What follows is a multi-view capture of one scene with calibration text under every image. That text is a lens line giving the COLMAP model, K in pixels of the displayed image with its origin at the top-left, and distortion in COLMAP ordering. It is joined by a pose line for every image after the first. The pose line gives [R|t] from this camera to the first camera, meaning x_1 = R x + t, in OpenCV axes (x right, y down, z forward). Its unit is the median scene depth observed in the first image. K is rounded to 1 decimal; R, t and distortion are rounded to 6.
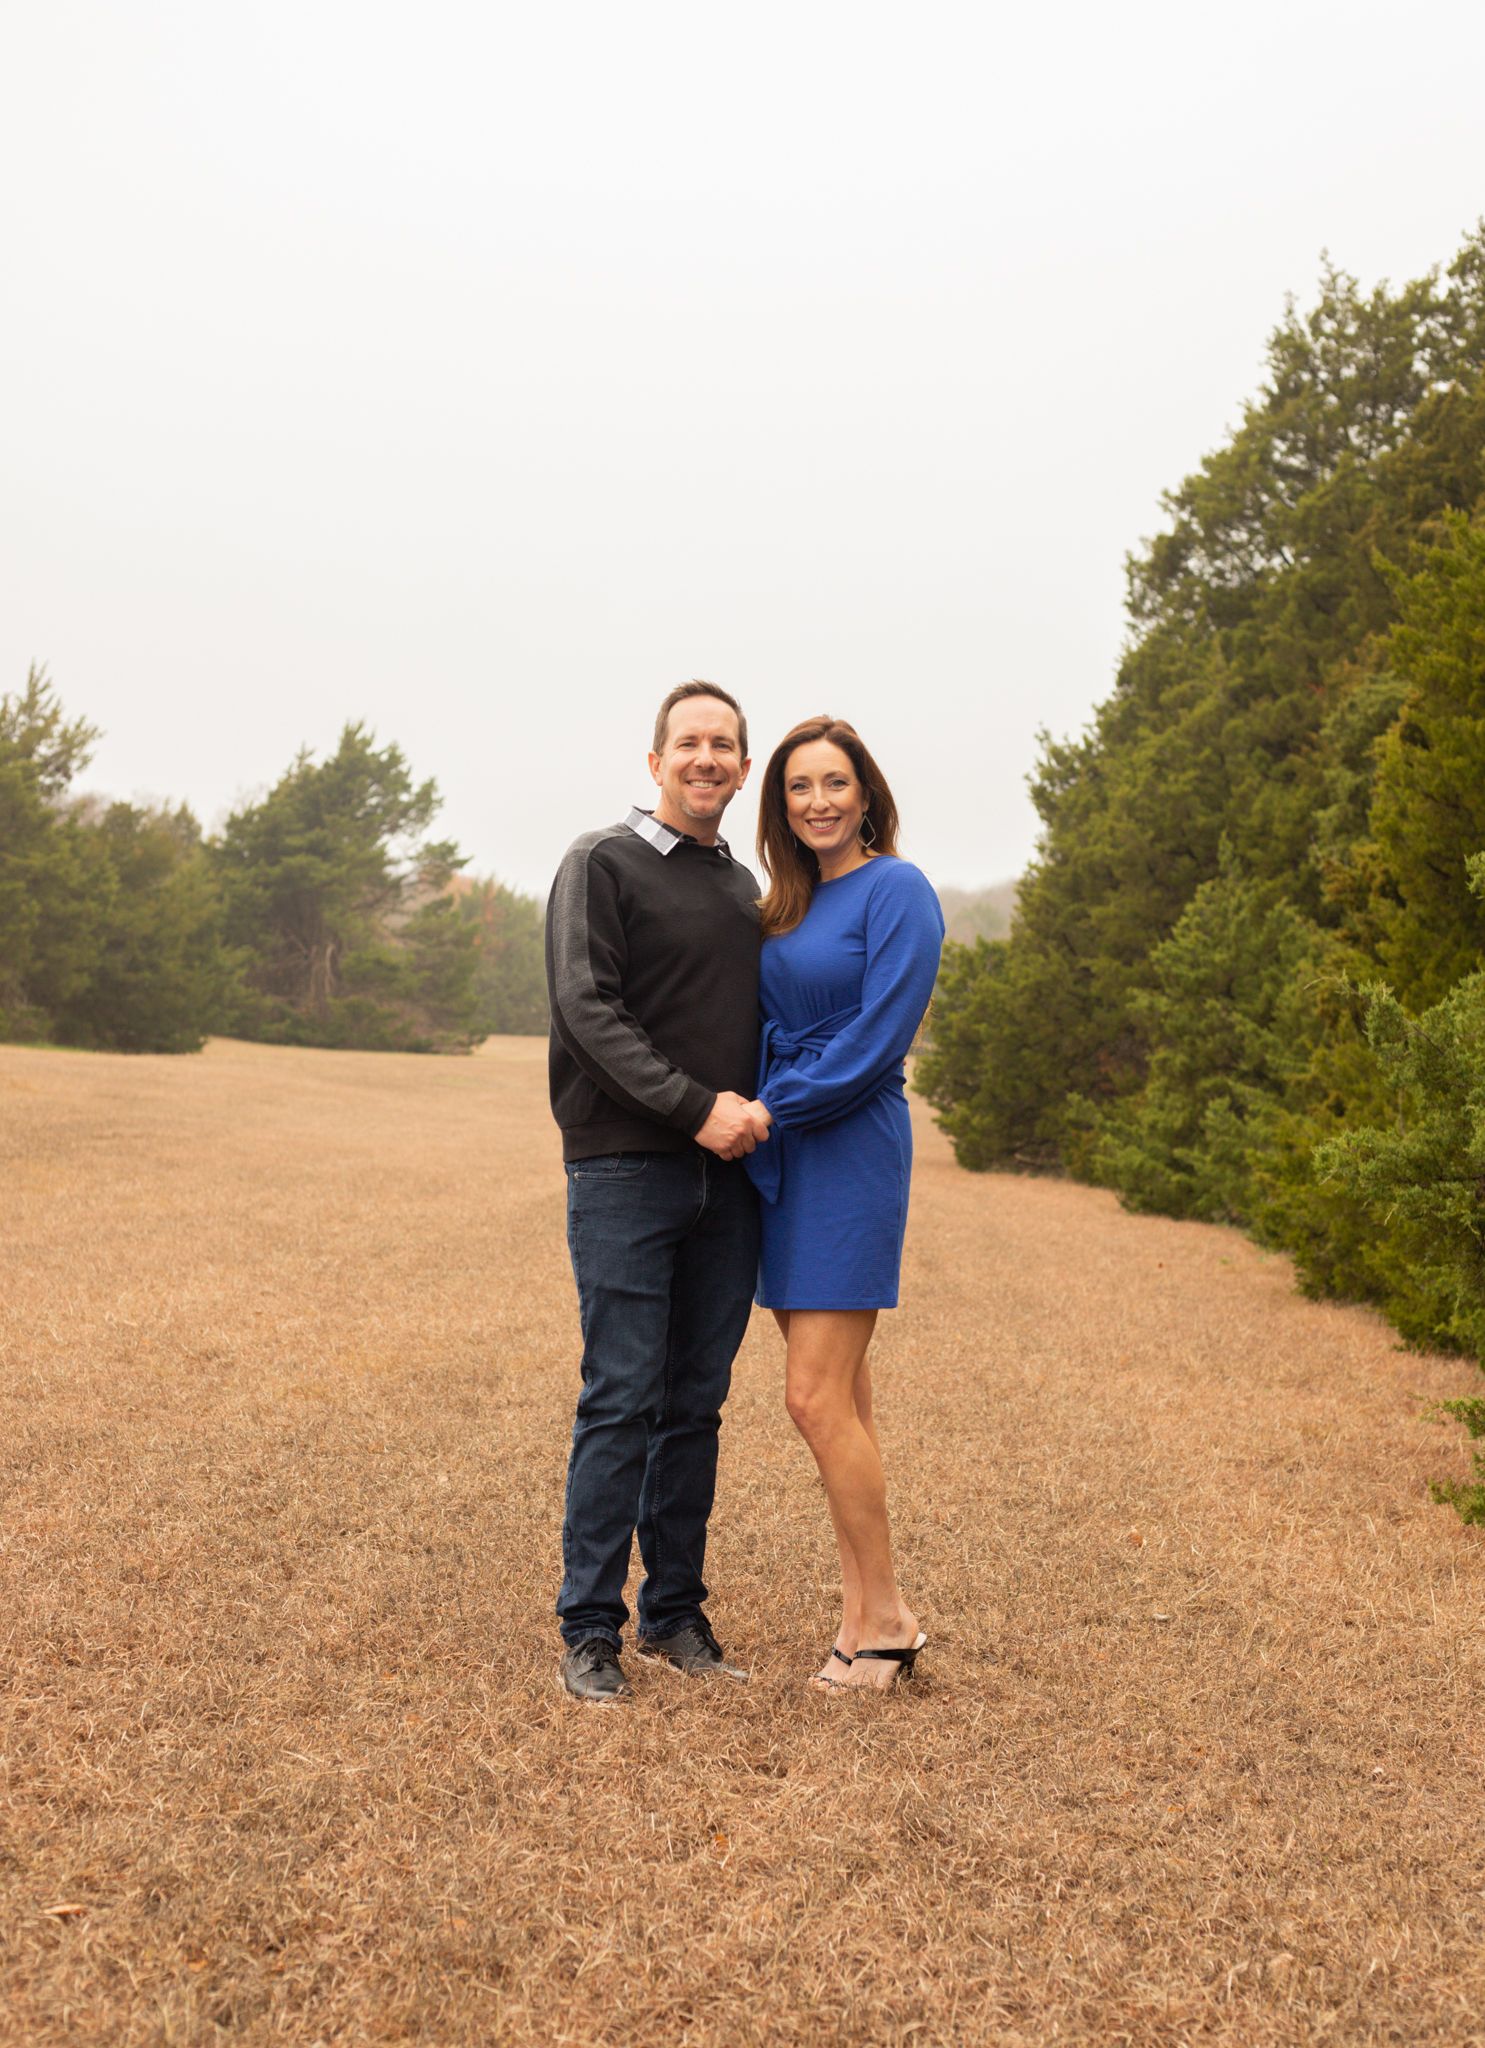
lens RADIAL K [[3061.4, 0, 774.9], [0, 3061.4, 1115.0], [0, 0, 1]] dist [-0.105138, 0.011869]
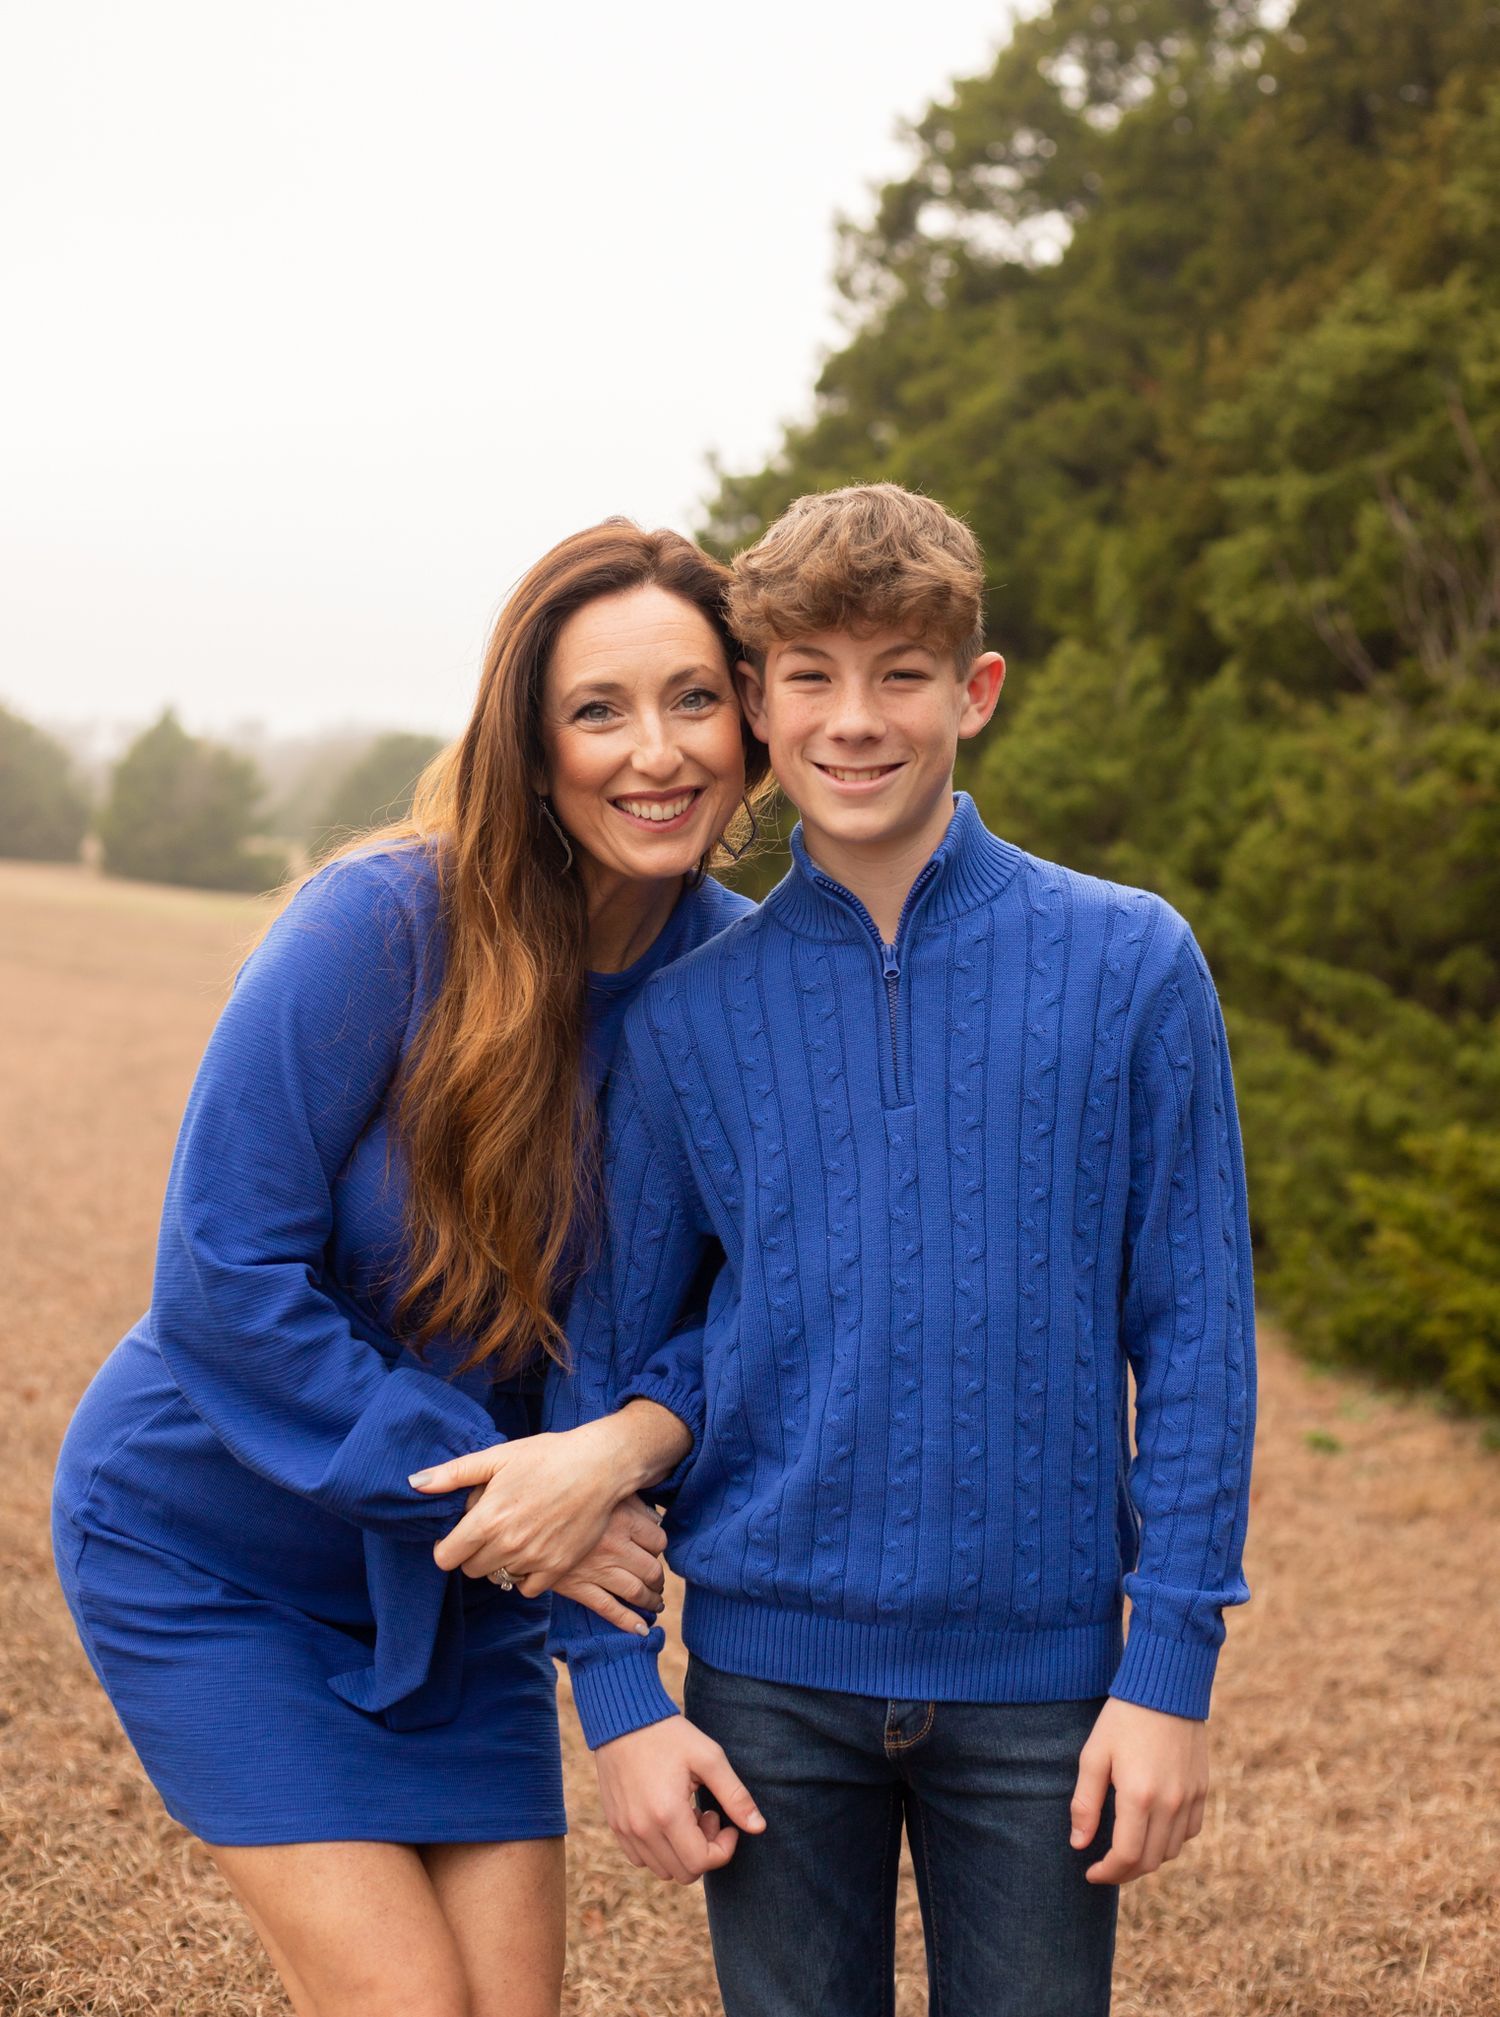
lens RADIAL K [[3274.0, 0, 750.3], [0, 3274.0, 831.4], [0, 0, 1]] dist [0.009862, 0.008088]
pose [[0.989646, 0.043302, 0.136840, -0.000463], [-0.037461, 0.998285, -0.044975, -0.007336], [-0.138553, 0.039383, 0.989572, 0.273787]]
